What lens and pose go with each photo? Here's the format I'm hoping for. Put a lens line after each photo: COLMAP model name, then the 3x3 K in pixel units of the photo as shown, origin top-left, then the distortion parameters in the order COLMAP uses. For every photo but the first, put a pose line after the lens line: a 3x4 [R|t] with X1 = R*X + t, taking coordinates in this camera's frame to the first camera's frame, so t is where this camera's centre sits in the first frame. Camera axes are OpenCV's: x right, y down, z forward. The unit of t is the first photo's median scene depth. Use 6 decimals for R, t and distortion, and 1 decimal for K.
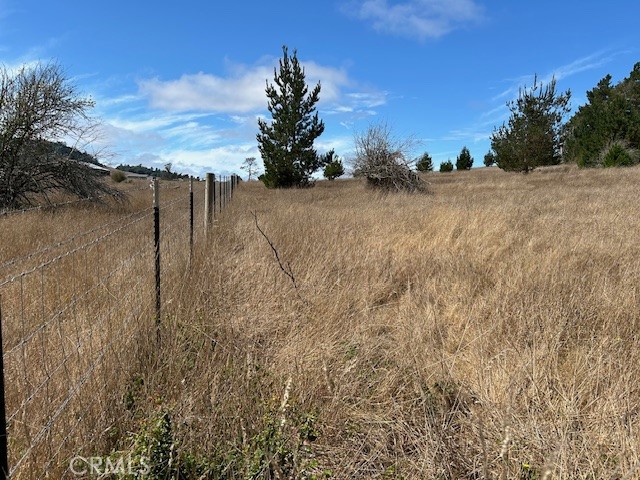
lens RADIAL K [[385.9, 0, 318.8], [0, 385.9, 239.4], [0, 0, 1]] dist [0.000138, -0.006995]
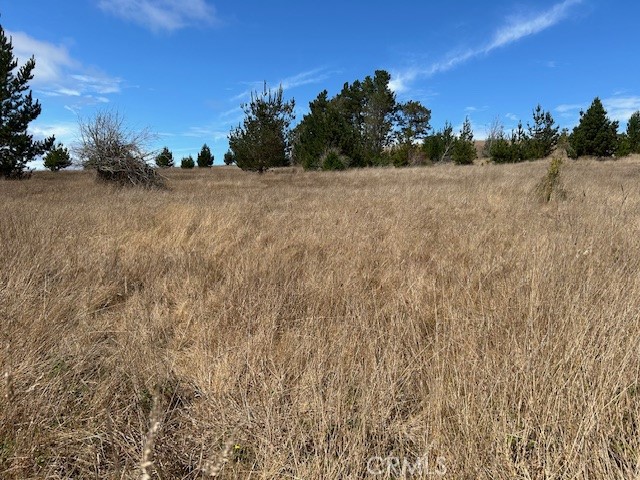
lens RADIAL K [[385.9, 0, 318.8], [0, 385.9, 239.4], [0, 0, 1]] dist [0.000138, -0.006995]
pose [[0.912079, -0.025766, 0.409205, 0.242651], [0.024999, 0.999661, 0.007224, 0.009868], [-0.409253, 0.003641, 0.912414, -0.044365]]
